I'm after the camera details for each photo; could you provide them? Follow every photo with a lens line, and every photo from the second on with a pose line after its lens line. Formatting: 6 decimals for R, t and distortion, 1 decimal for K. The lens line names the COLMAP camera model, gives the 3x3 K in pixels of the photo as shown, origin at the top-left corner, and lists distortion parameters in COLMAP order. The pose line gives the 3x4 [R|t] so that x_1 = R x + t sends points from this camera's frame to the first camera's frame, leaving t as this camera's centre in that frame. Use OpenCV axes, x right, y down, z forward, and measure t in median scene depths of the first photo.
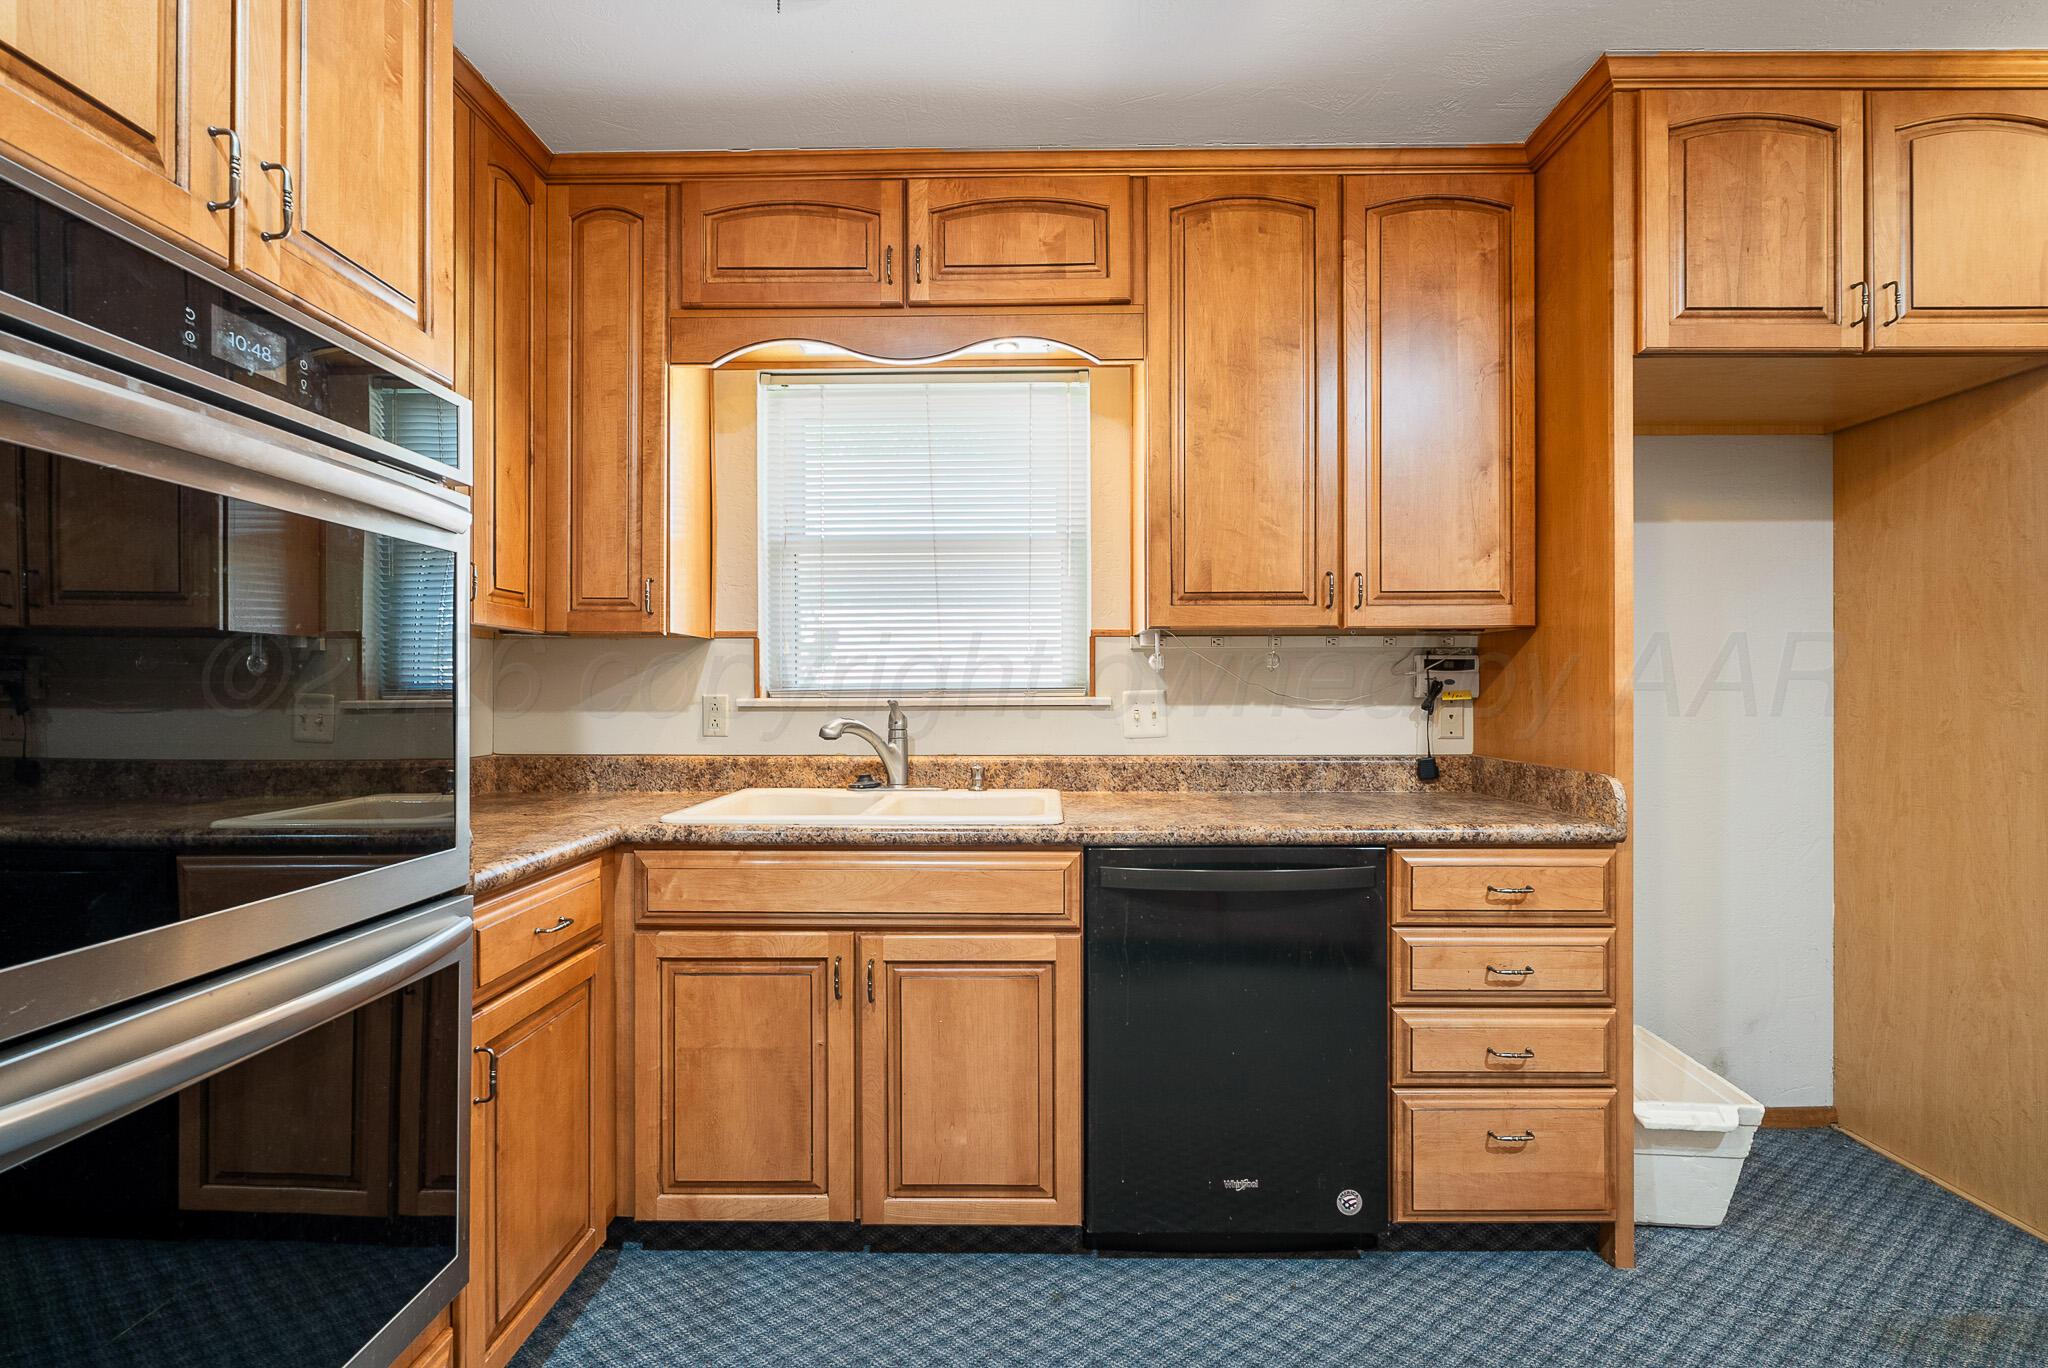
lens RADIAL K [[922.5, 0, 1020.6], [0, 922.5, 692.6], [0, 0, 1]] dist [-0.004798, -0.001298]
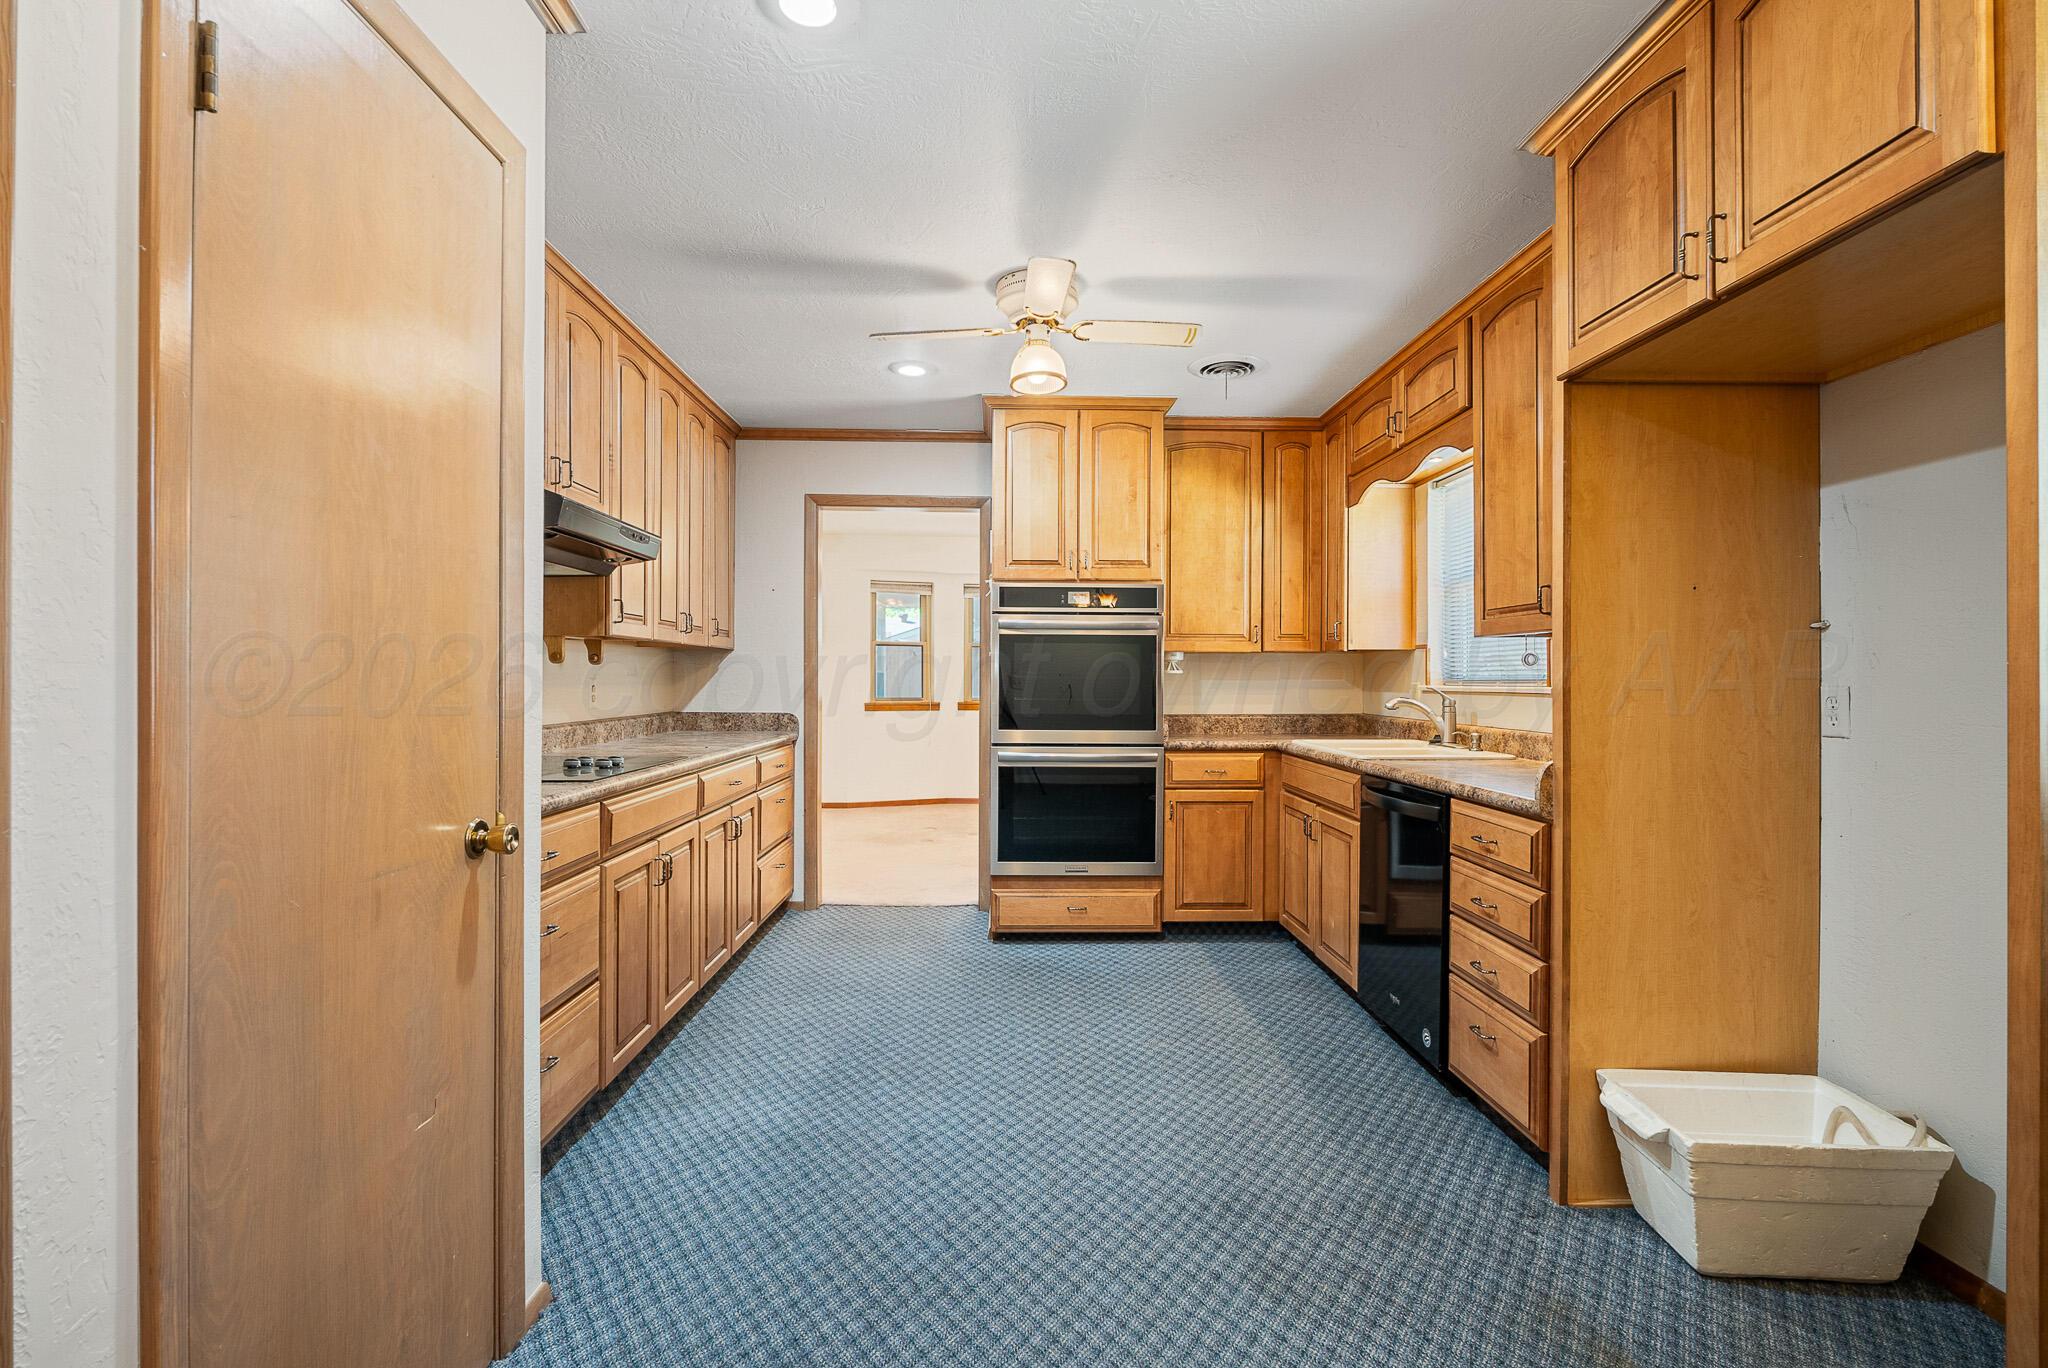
lens RADIAL K [[922.5, 0, 1017.7], [0, 922.5, 675.0], [0, 0, 1]] dist [-0.004798, -0.001298]
pose [[0.032067, -0.000100, -0.999486, 1.740286], [-0.003039, 0.999995, -0.000197, -0.011765], [0.999481, 0.003044, 0.032067, 0.304883]]
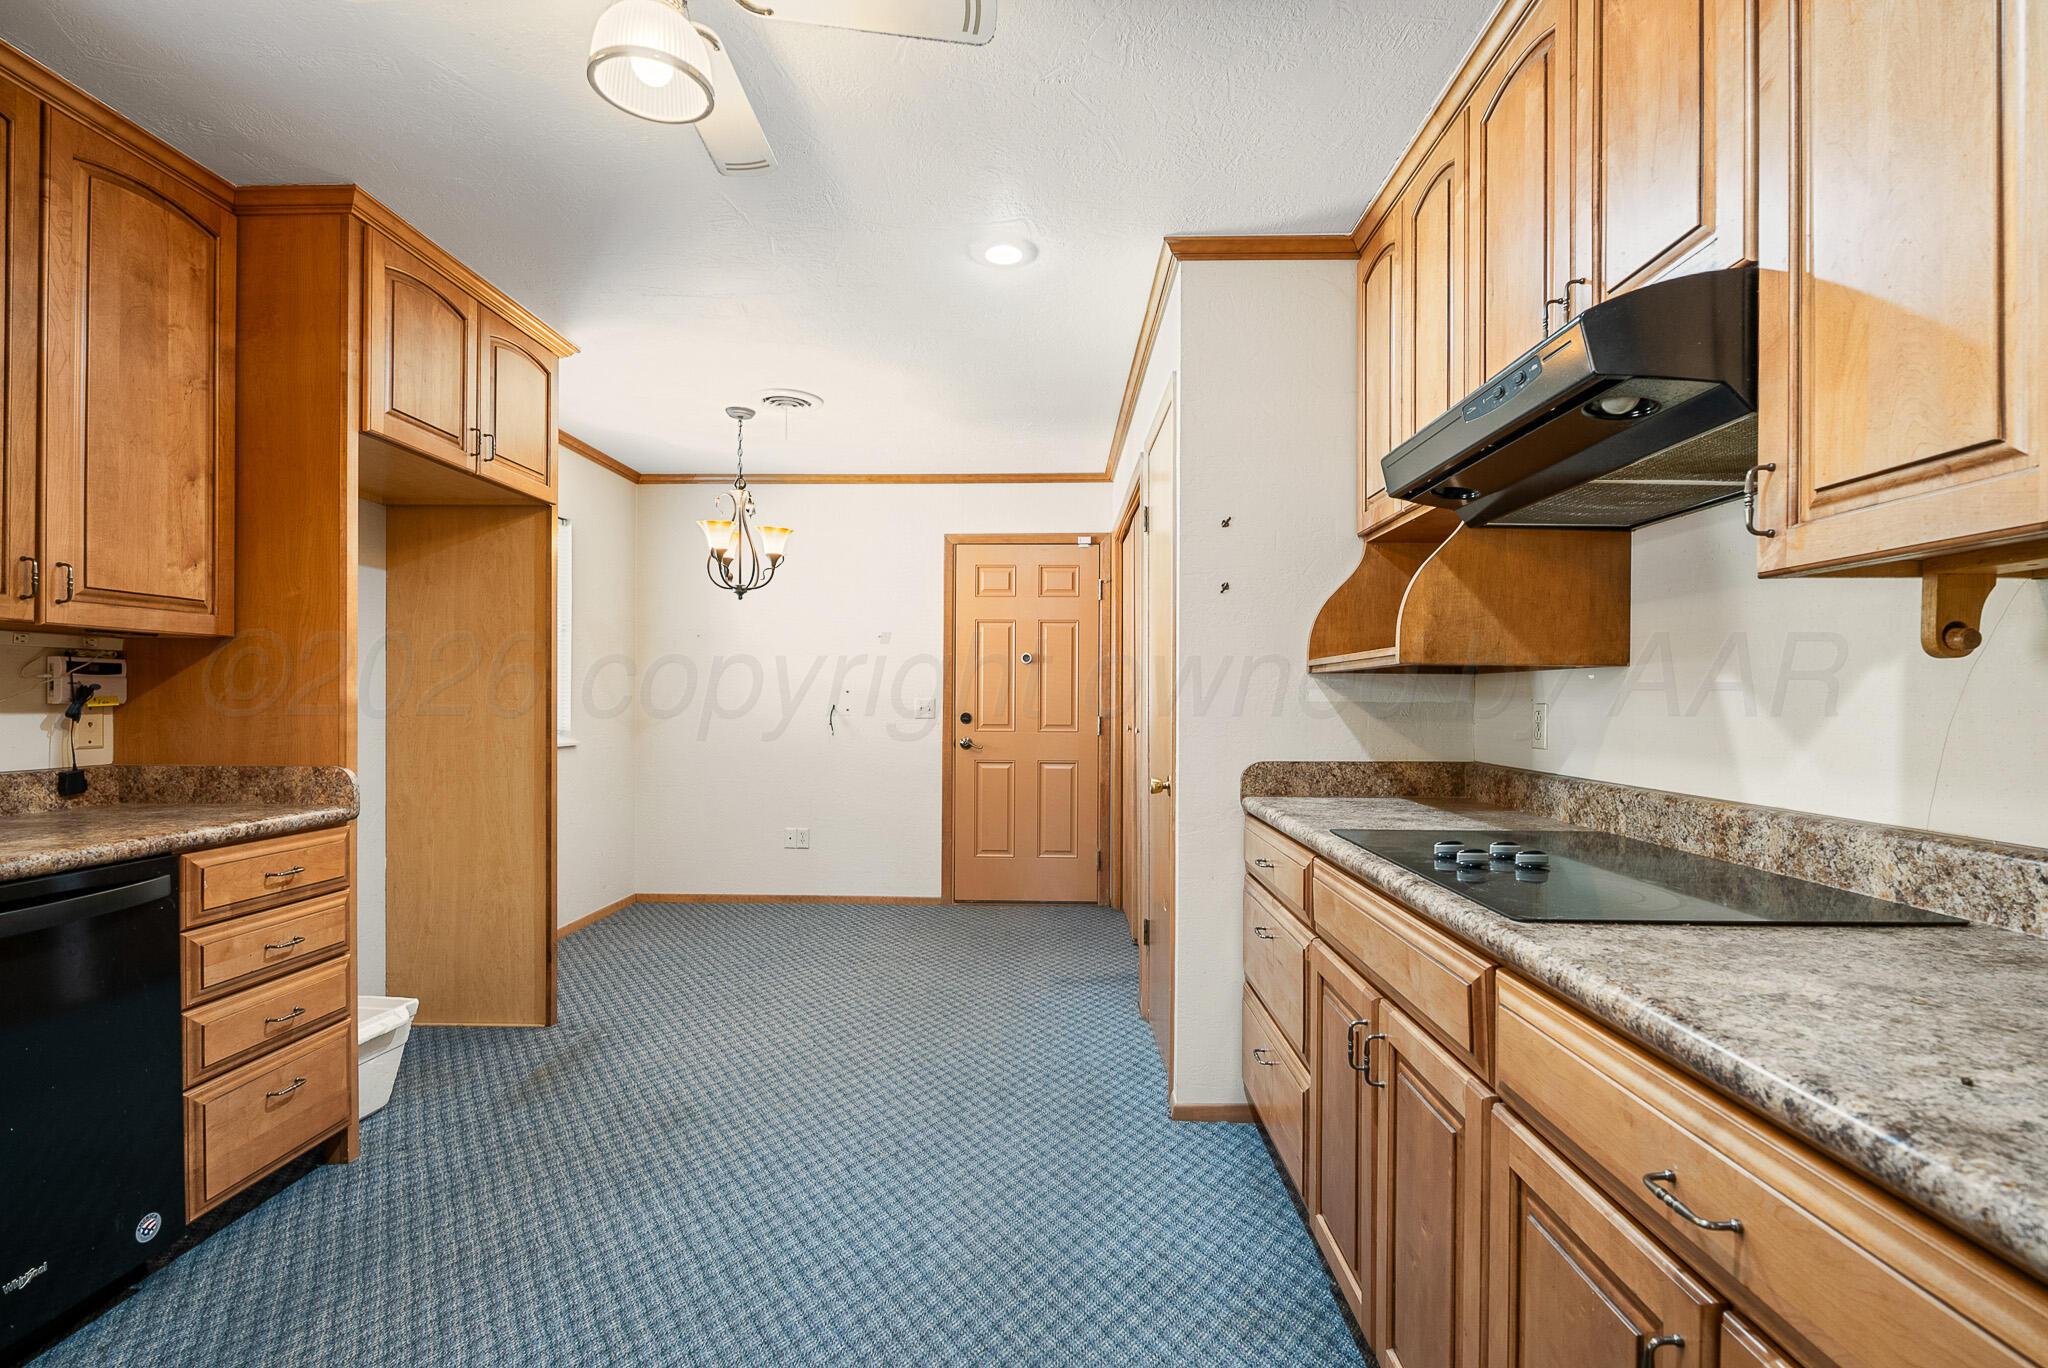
lens RADIAL K [[922.5, 0, 1025.4], [0, 922.5, 705.0], [0, 0, 1]] dist [-0.004798, -0.001298]
pose [[0.015876, -0.002783, 0.999870, -0.572139], [-0.004156, 0.999987, 0.002849, 0.000227], [-0.999865, -0.004201, 0.015864, 0.067216]]
